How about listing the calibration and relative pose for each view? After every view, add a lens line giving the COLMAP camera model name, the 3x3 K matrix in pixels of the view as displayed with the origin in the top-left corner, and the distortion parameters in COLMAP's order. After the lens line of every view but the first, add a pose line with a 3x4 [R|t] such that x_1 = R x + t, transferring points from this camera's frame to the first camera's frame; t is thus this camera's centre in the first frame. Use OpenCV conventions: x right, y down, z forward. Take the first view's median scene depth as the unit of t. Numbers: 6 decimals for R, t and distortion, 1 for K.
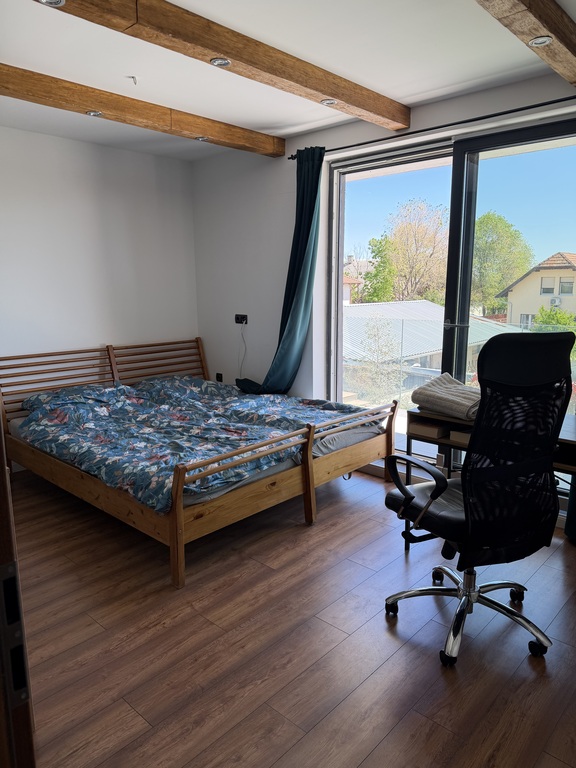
lens RADIAL K [[537.8, 0, 290.3], [0, 537.8, 379.3], [0, 0, 1]] dist [0.010539, -0.021349]
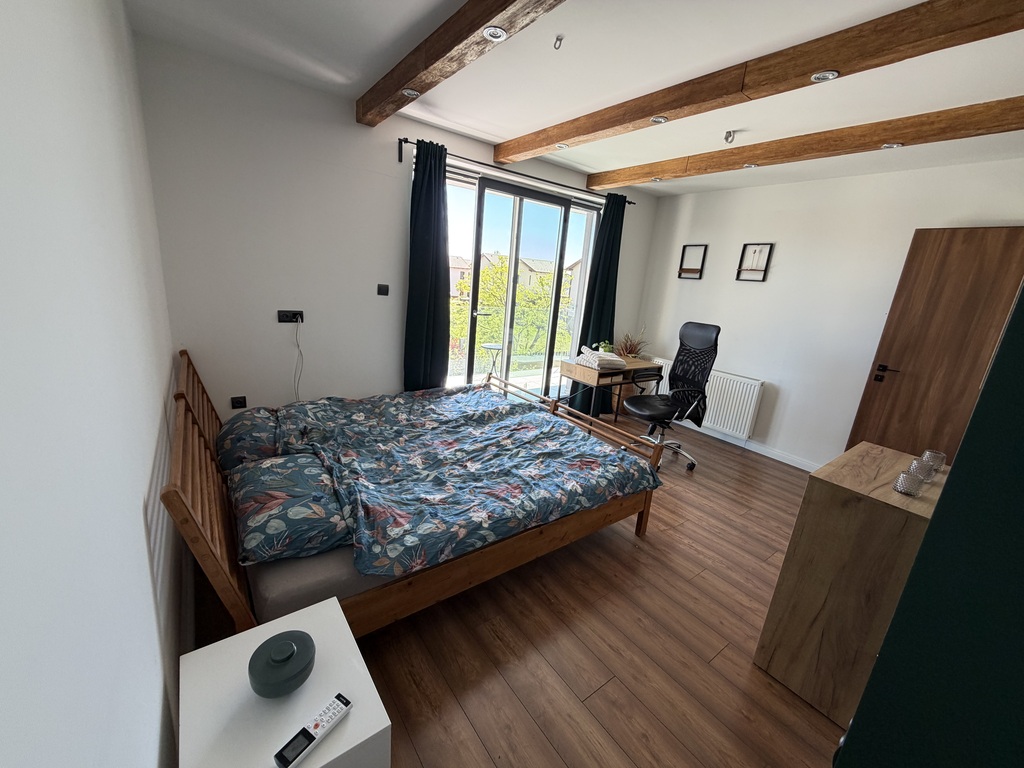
lens RADIAL K [[407.0, 0, 515.1], [0, 407.0, 388.3], [0, 0, 1]] dist [0.000738, 0.000022]
pose [[0.178297, -0.237861, 0.954794, -0.915841], [0.085506, 0.970417, 0.225785, -0.176716], [-0.980254, 0.041384, 0.193362, 0.883333]]
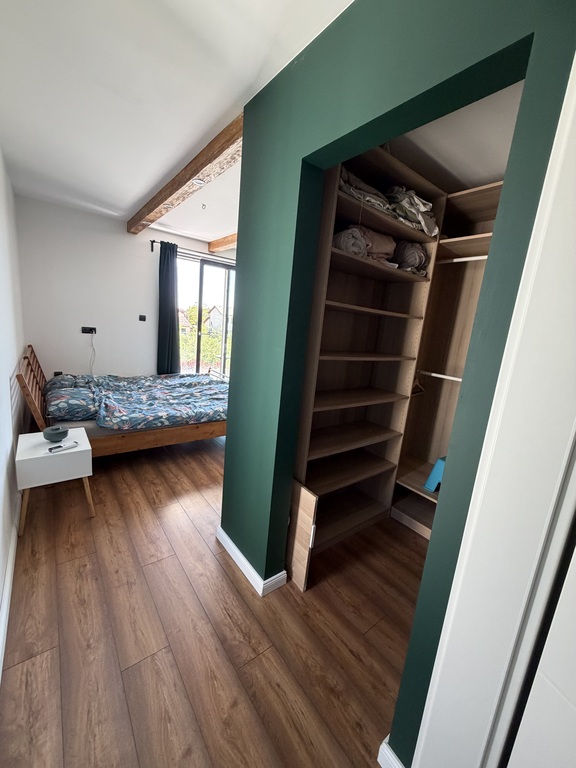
lens RADIAL K [[305.3, 0, 290.7], [0, 305.3, 383.9], [0, 0, 1]] dist [0.000738, 0.000022]
pose [[0.160646, -0.169407, 0.972365, -1.239223], [0.078165, 0.984250, 0.158564, -0.088510], [-0.983912, 0.050532, 0.171358, 0.512888]]
